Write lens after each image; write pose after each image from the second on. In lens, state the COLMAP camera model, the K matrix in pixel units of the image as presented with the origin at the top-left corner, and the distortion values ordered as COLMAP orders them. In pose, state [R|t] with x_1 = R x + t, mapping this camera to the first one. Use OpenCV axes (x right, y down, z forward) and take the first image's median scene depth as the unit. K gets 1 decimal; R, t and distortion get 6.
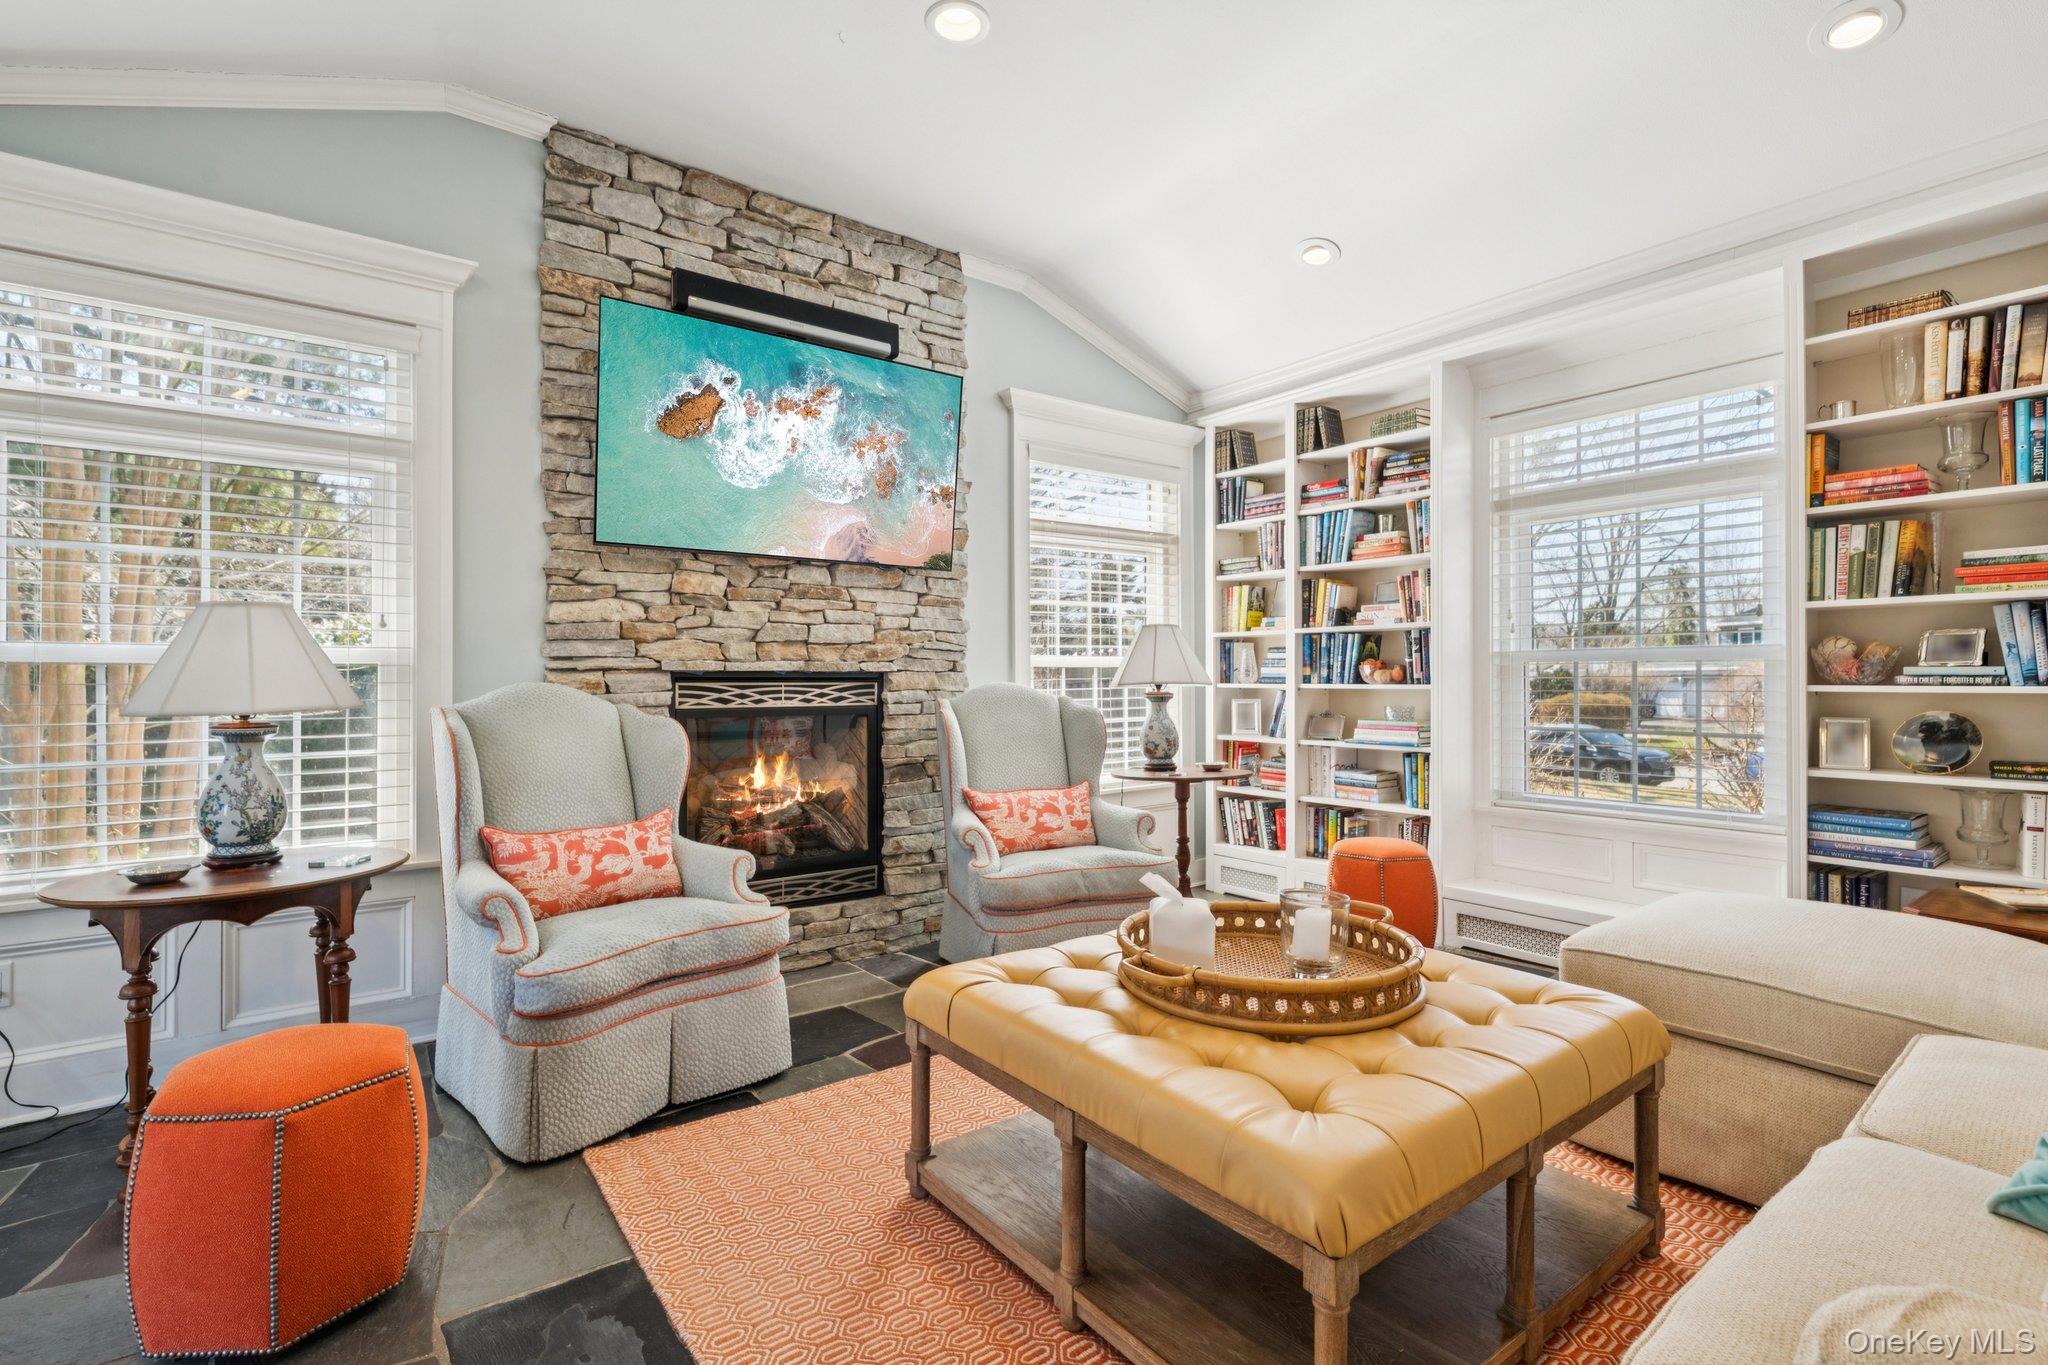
lens RADIAL K [[935.1, 0, 1012.3], [0, 935.1, 673.5], [0, 0, 1]] dist [0.009617, -0.002600]
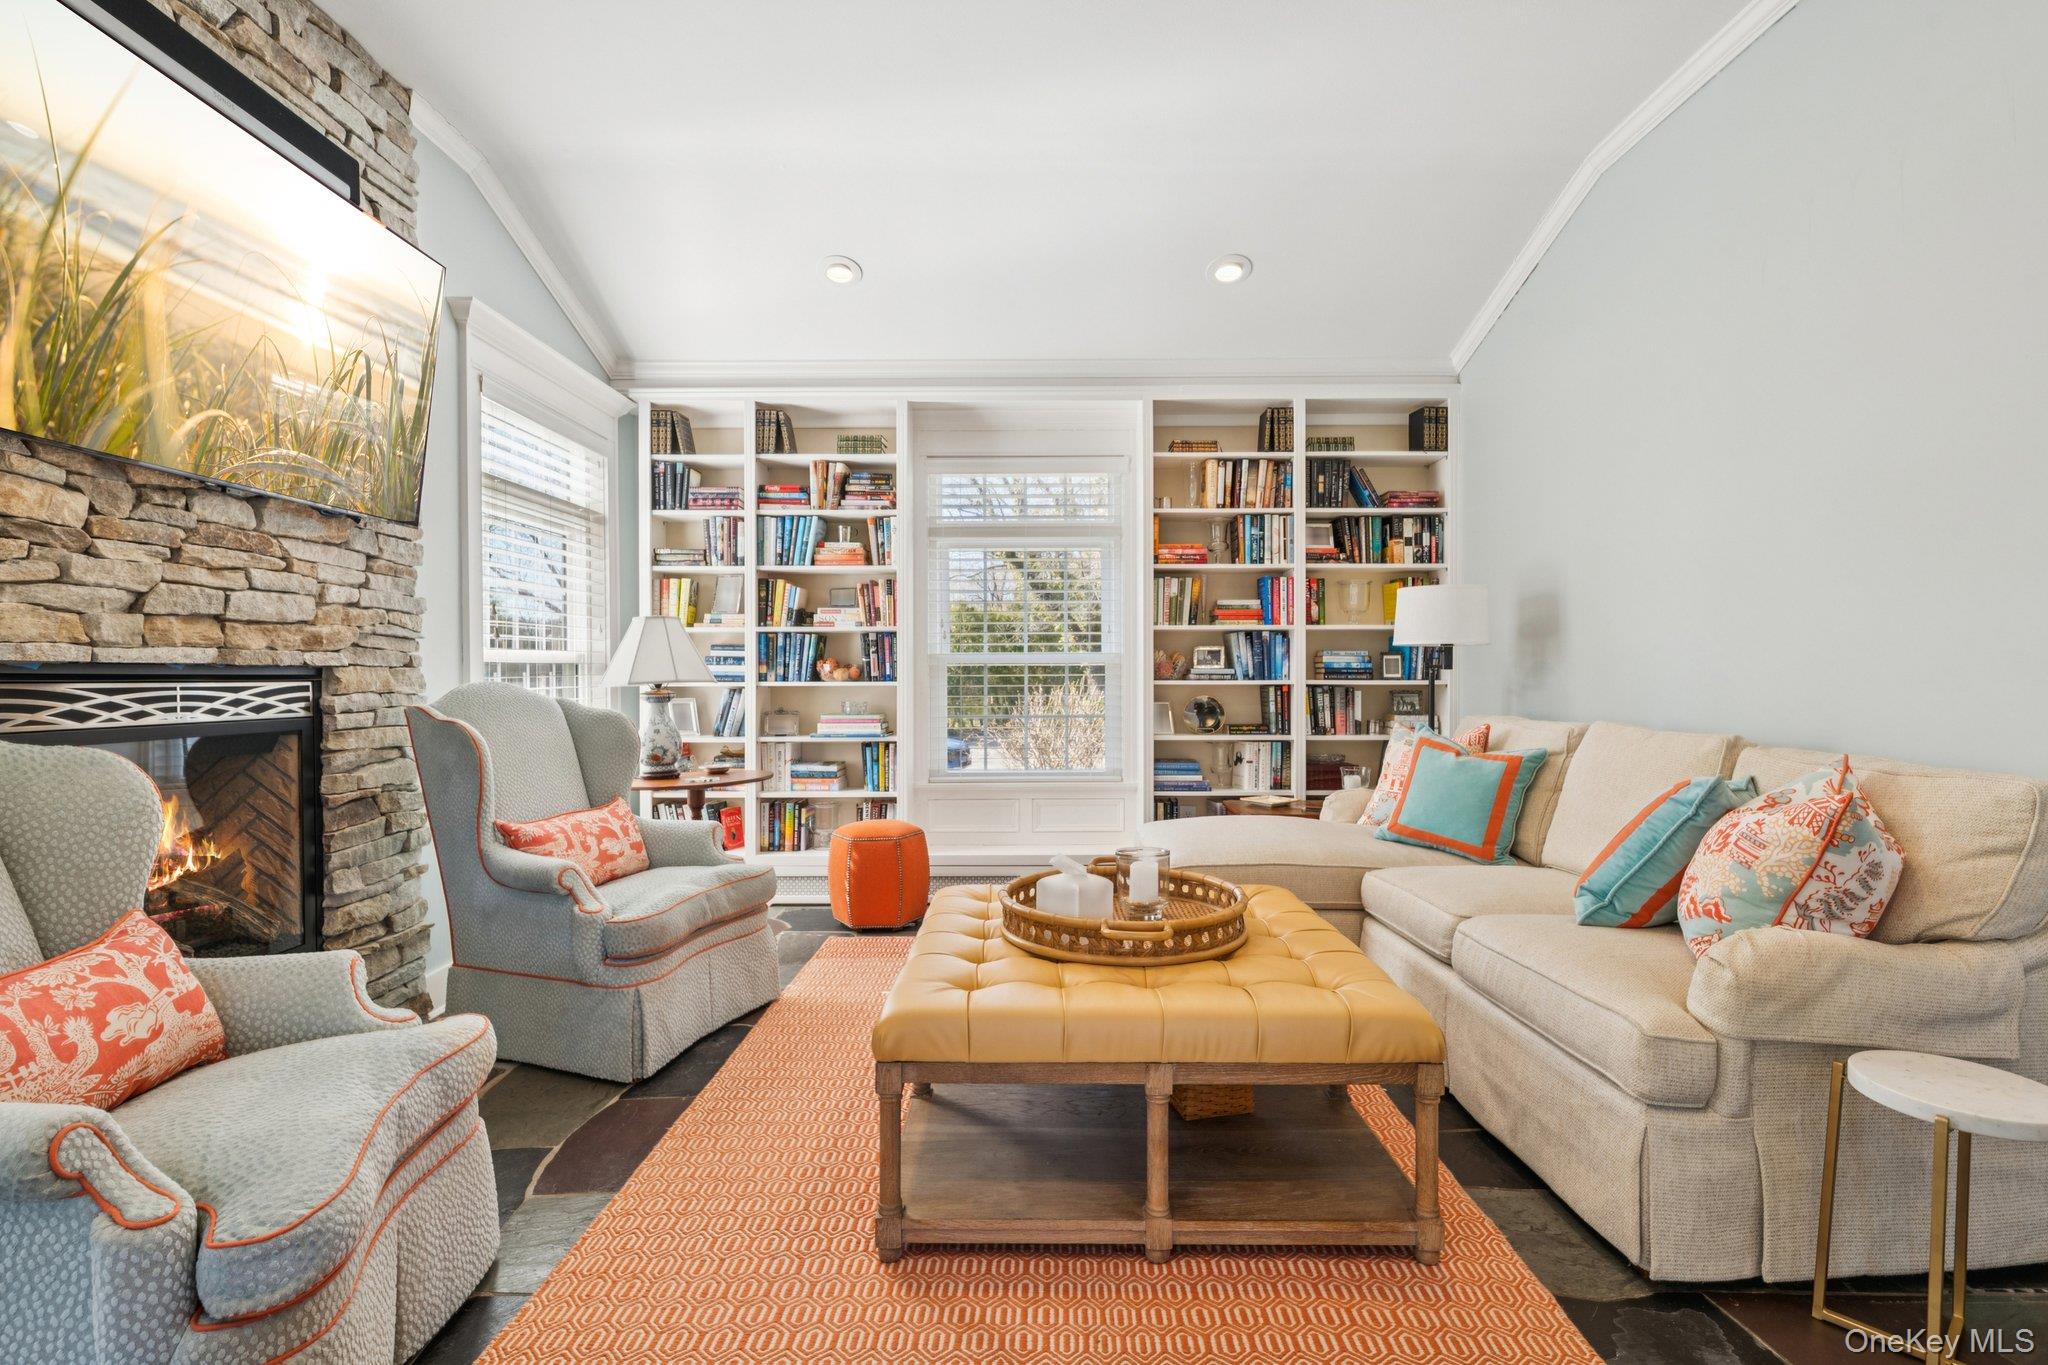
lens RADIAL K [[935.1, 0, 1020.2], [0, 935.1, 684.4], [0, 0, 1]] dist [0.009617, -0.002600]
pose [[0.609304, -0.007056, 0.792905, -0.370398], [-0.003023, 0.999932, 0.011221, 0.001973], [-0.792931, -0.009234, 0.609242, 0.187853]]
